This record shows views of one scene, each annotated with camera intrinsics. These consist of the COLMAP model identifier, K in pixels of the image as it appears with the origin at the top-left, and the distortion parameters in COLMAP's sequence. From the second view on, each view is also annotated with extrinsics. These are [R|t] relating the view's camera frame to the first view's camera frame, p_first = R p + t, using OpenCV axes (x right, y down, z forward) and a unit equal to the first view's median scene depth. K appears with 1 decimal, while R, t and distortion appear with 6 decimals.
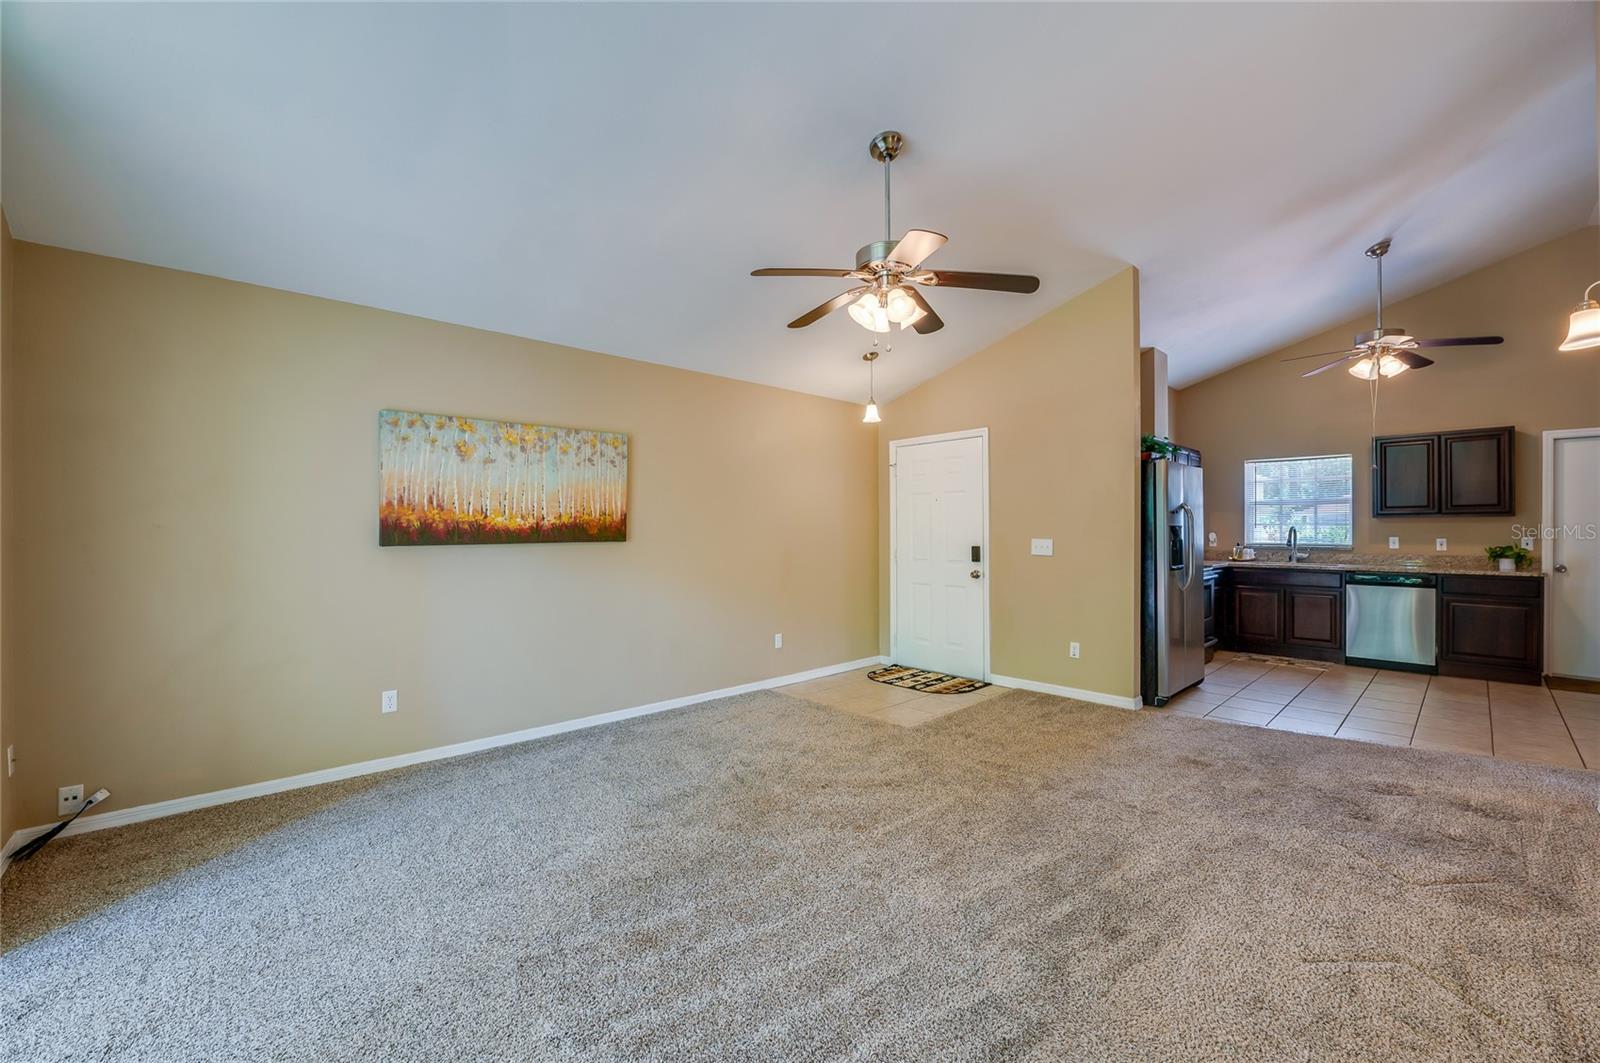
lens RADIAL K [[638.5, 0, 802.6], [0, 638.5, 530.0], [0, 0, 1]] dist [-0.013906, 0.000107]
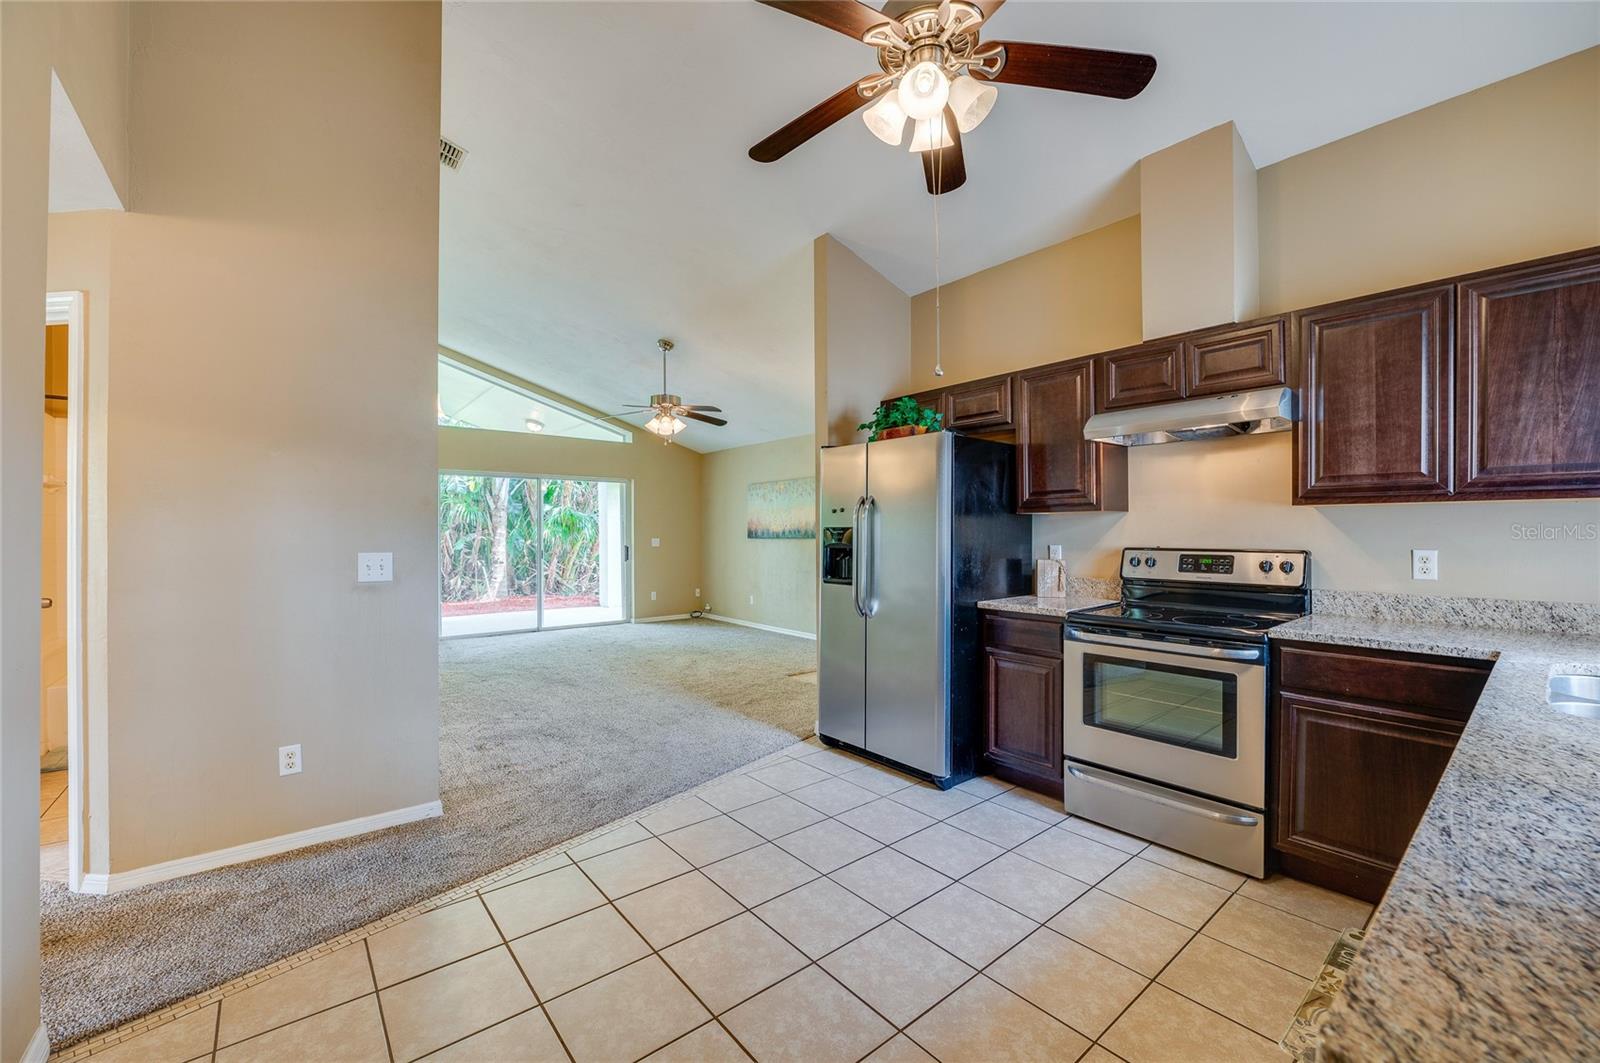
lens RADIAL K [[638.5, 0, 803.8], [0, 638.5, 535.3], [0, 0, 1]] dist [-0.013906, 0.000107]
pose [[-0.063132, 0.004050, -0.997997, 1.591891], [-0.003615, 0.999984, 0.004287, -0.002114], [0.997999, 0.003879, -0.063116, 1.210835]]
